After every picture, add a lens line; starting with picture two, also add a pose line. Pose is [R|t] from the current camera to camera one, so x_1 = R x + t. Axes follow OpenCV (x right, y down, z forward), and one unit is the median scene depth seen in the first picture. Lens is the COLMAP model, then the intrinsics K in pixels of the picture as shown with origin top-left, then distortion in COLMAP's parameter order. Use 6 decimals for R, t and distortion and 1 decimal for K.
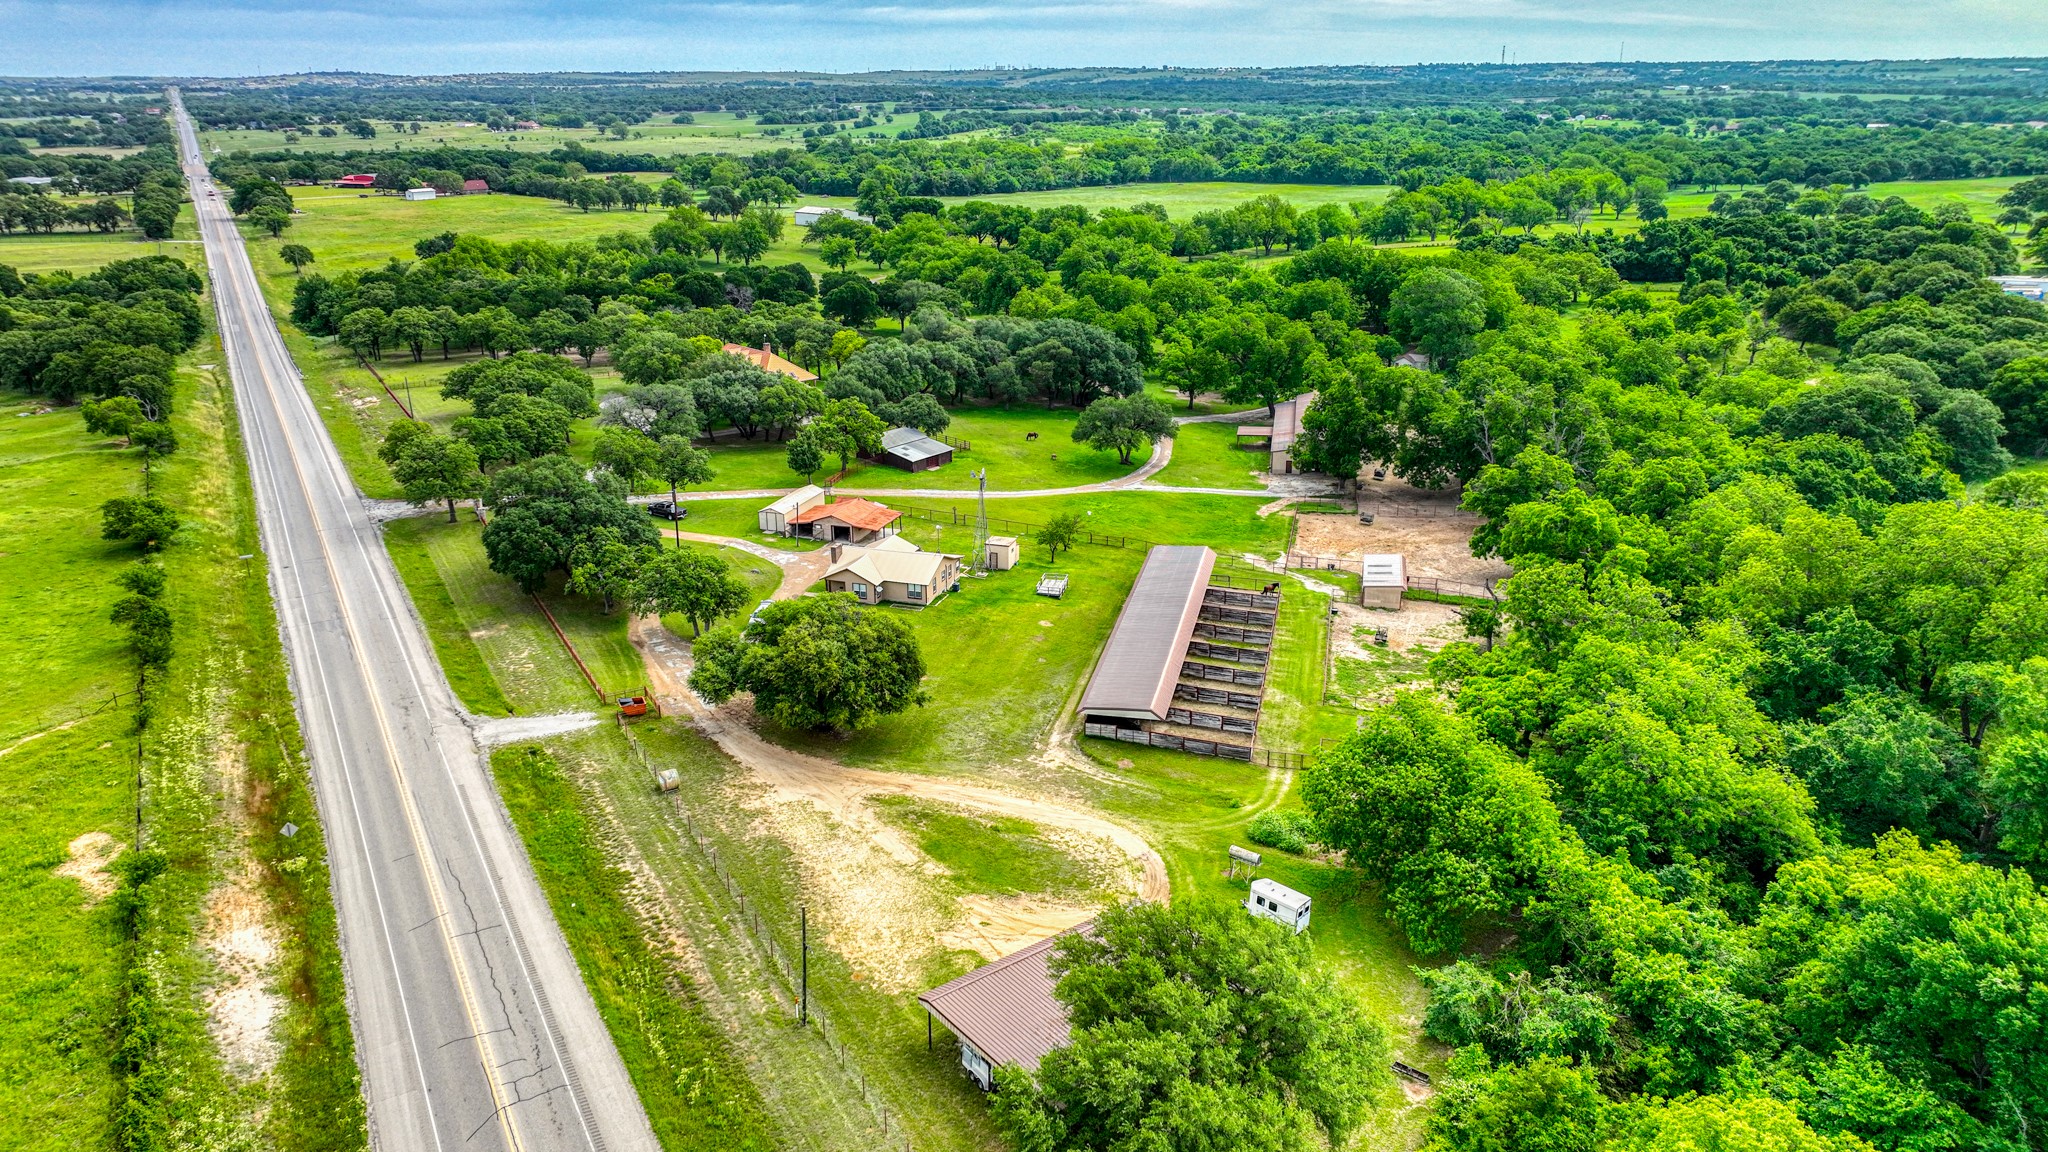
lens RADIAL K [[1462.9, 0, 1024.0], [0, 1462.9, 576.0], [0, 0, 1]] dist [0.007197, 0.009512]
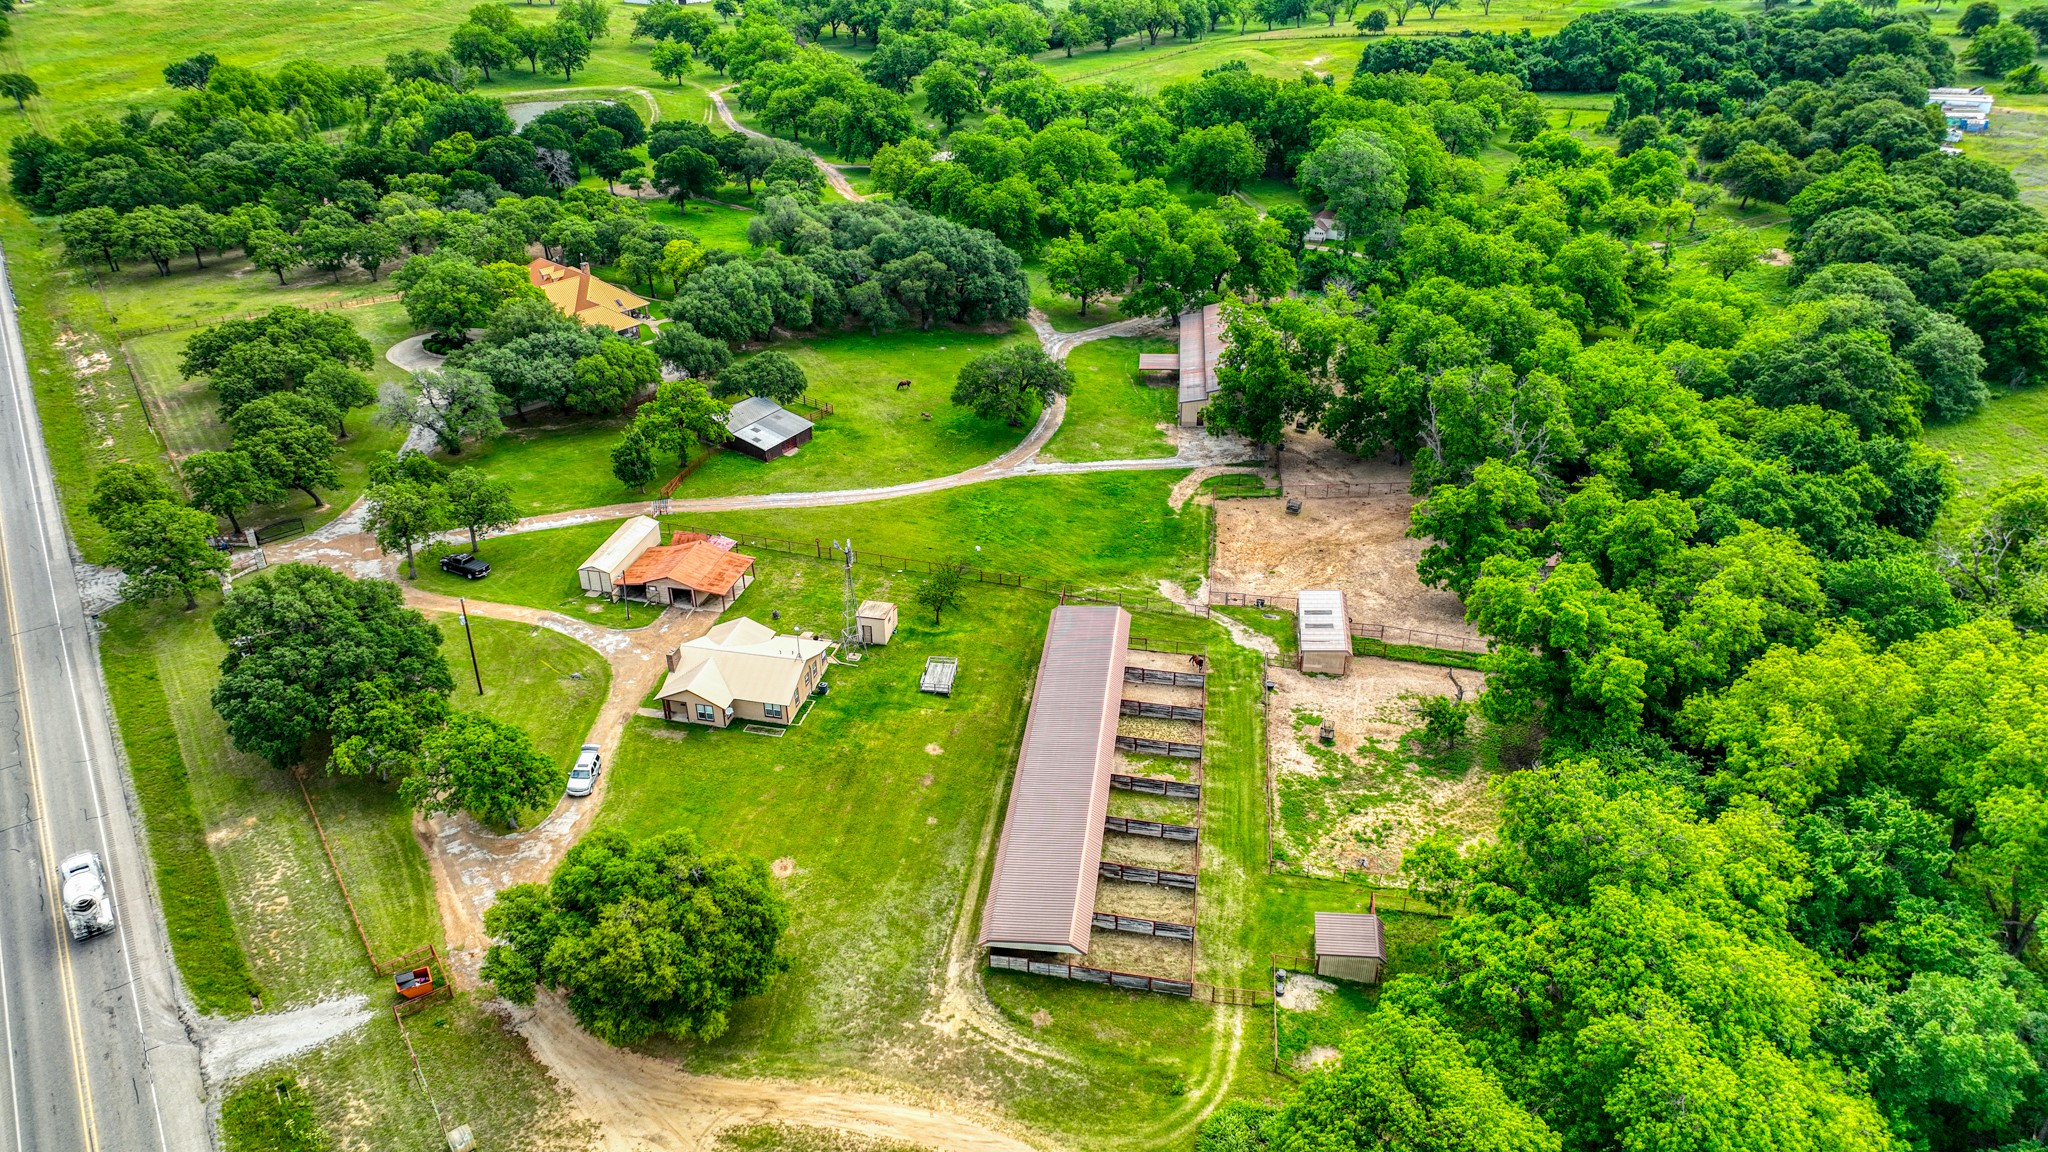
lens RADIAL K [[1462.9, 0, 1024.0], [0, 1462.9, 576.0], [0, 0, 1]] dist [0.007197, 0.009512]
pose [[0.996010, -0.045991, 0.076474, 0.005203], [0.031541, 0.983084, 0.180420, -0.162275], [-0.083478, -0.177288, 0.980612, 0.150437]]
